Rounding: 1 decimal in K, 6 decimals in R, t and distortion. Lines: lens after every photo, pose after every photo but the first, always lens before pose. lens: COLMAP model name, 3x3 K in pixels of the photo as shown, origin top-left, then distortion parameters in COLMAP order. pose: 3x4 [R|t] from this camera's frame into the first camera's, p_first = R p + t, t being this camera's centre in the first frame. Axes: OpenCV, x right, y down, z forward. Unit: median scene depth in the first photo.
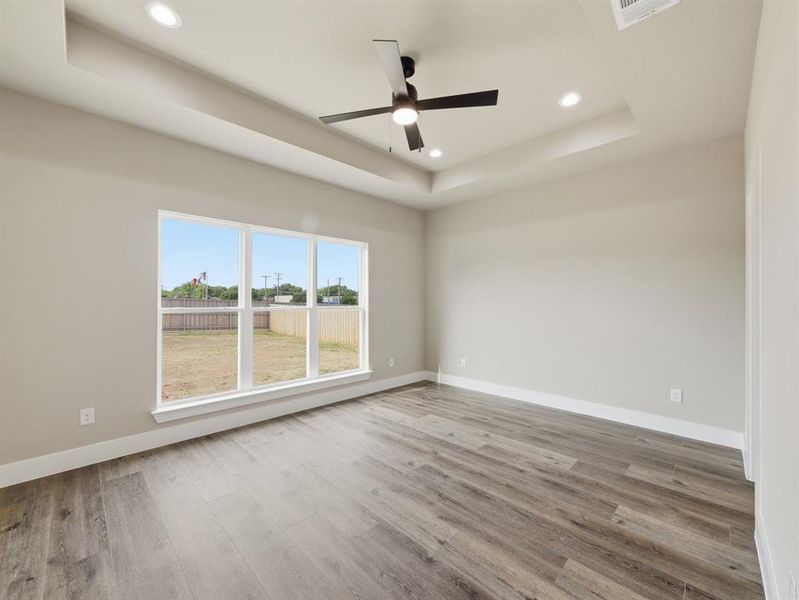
lens RADIAL K [[323.4, 0, 397.4], [0, 323.4, 296.4], [0, 0, 1]] dist [-0.001940, 0.000103]
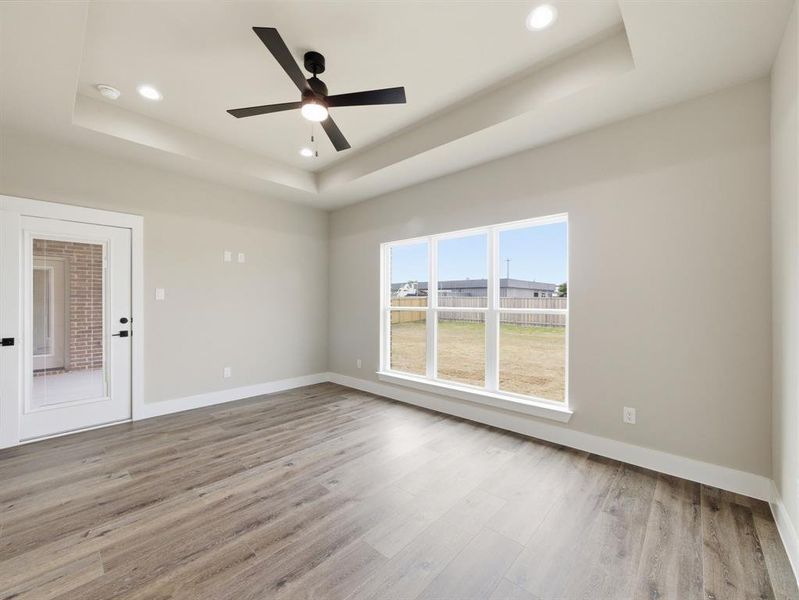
lens RADIAL K [[323.4, 0, 397.4], [0, 323.4, 296.4], [0, 0, 1]] dist [-0.001940, 0.000103]
pose [[0.036185, -0.027503, -0.998967, 1.041127], [0.019550, 0.999449, -0.026808, 0.035574], [0.999154, -0.018559, 0.036702, 1.256612]]
